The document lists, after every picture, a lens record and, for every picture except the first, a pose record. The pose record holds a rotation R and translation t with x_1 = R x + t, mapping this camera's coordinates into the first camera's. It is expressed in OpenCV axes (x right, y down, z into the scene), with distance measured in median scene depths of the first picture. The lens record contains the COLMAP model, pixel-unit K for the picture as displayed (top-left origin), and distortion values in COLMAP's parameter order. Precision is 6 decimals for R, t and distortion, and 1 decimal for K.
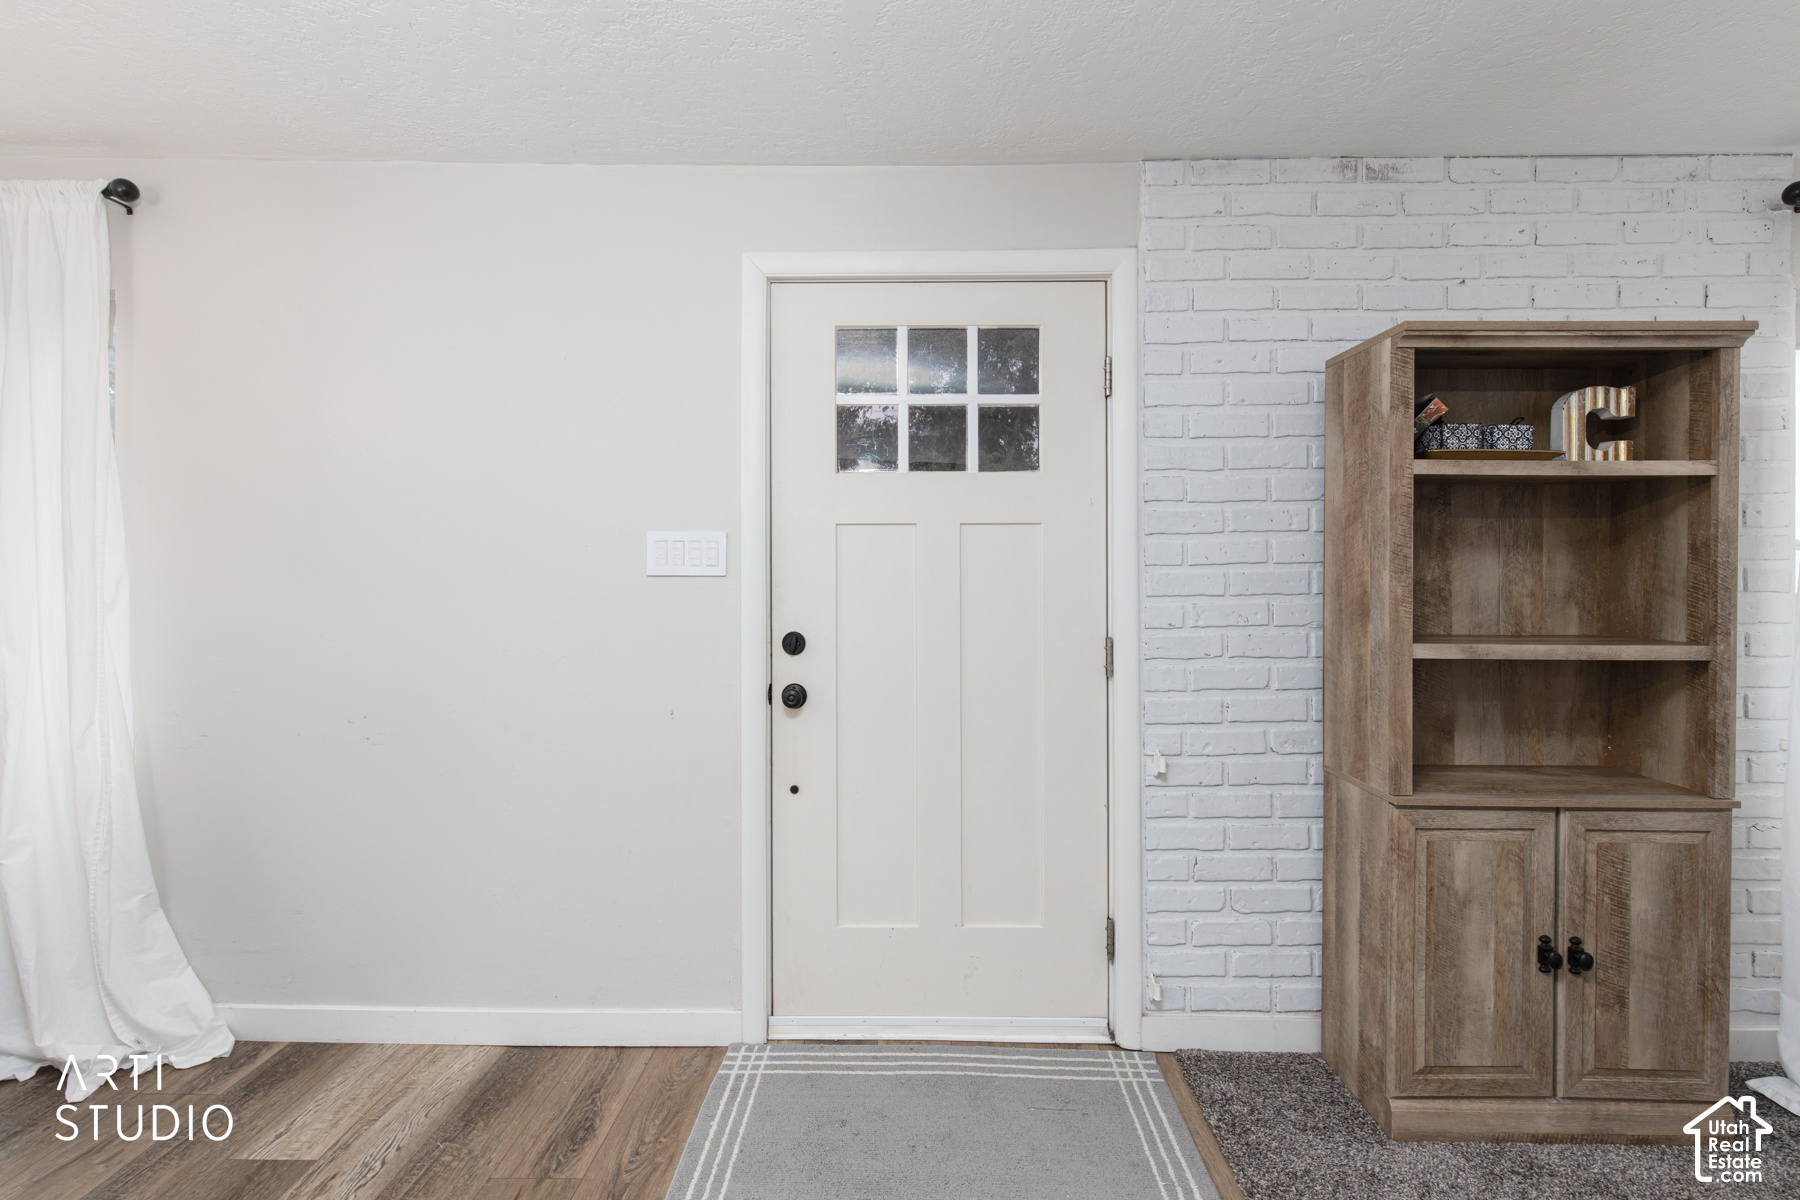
lens RADIAL K [[867.9, 0, 896.4], [0, 867.9, 573.3], [0, 0, 1]] dist [0.010749, -0.001429]
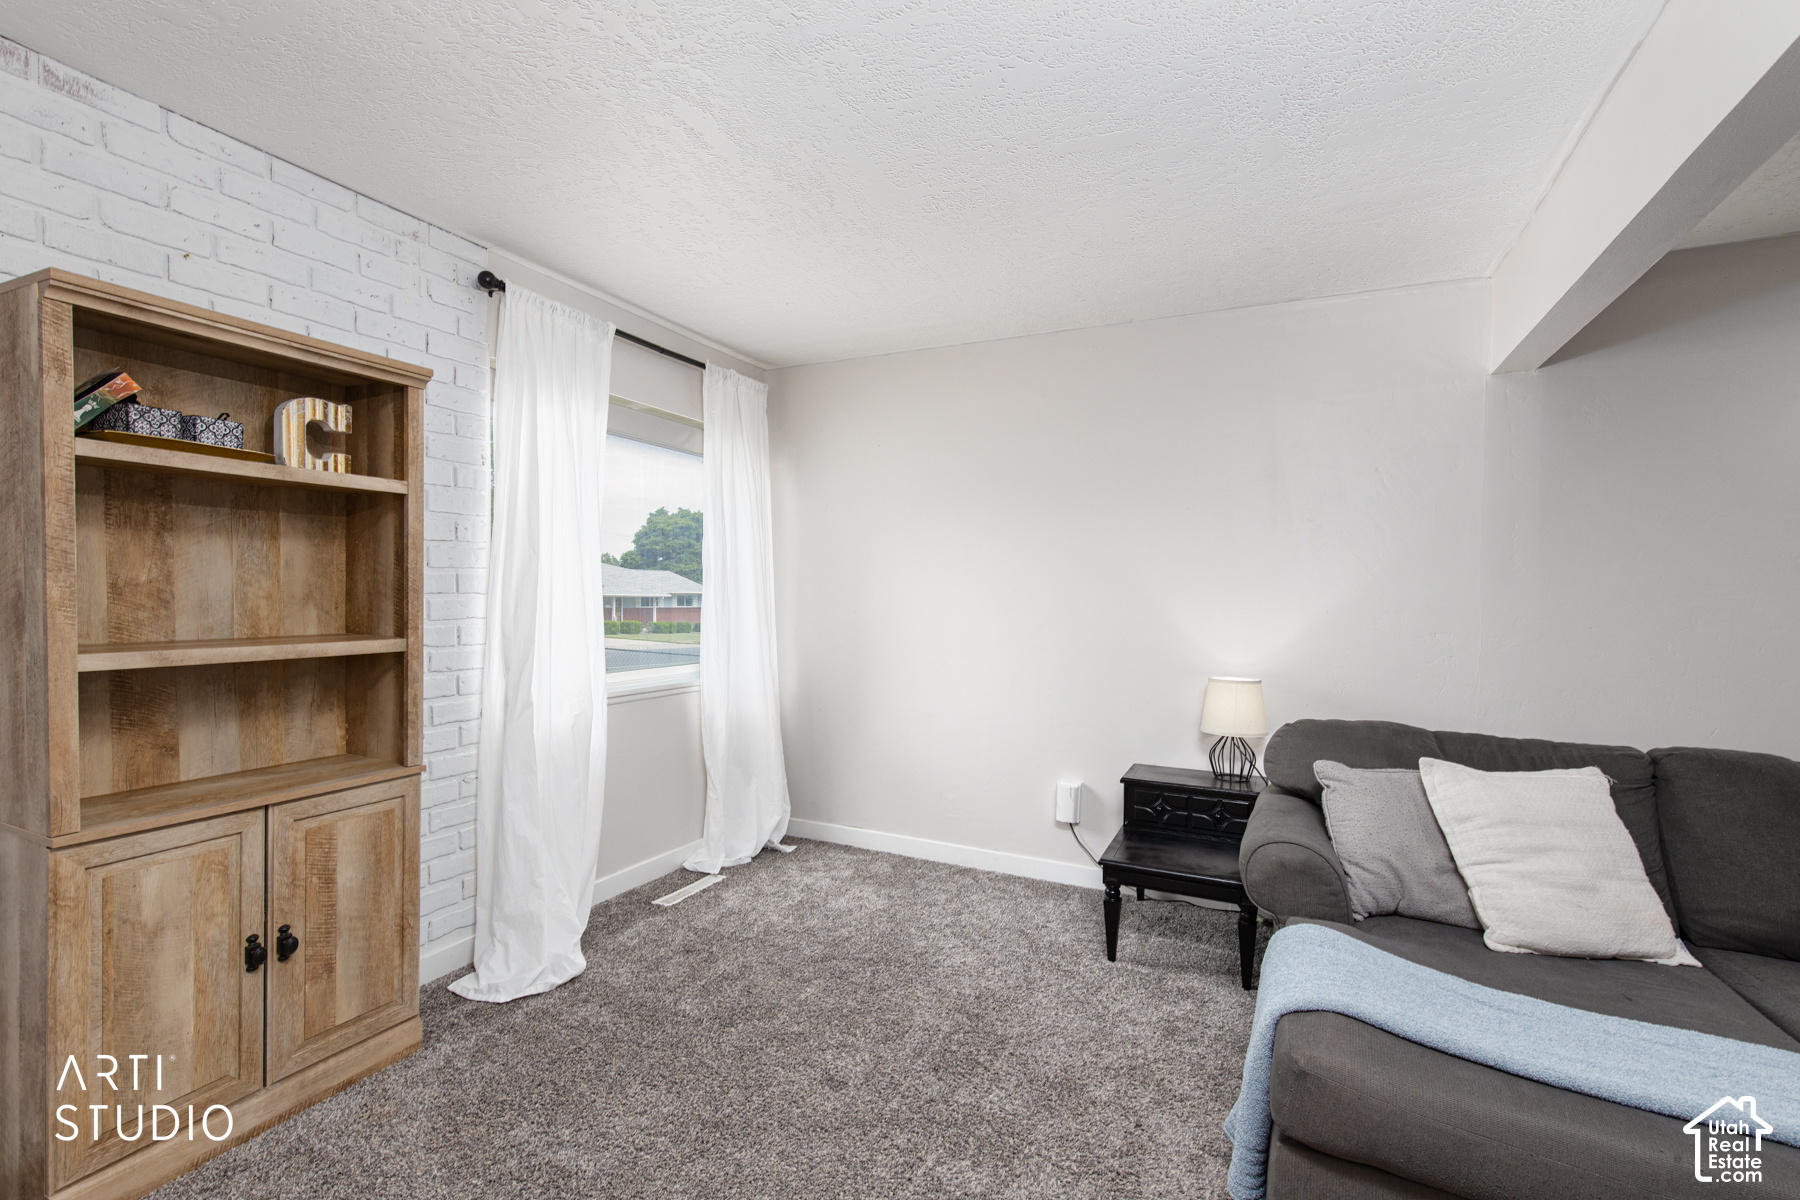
lens RADIAL K [[867.9, 0, 896.1], [0, 867.9, 604.5], [0, 0, 1]] dist [0.010749, -0.001429]
pose [[0.385967, -0.014096, 0.922405, 0.102768], [-0.016356, 0.999622, 0.022120, -0.000076], [-0.922368, -0.023624, 0.385590, -0.061135]]
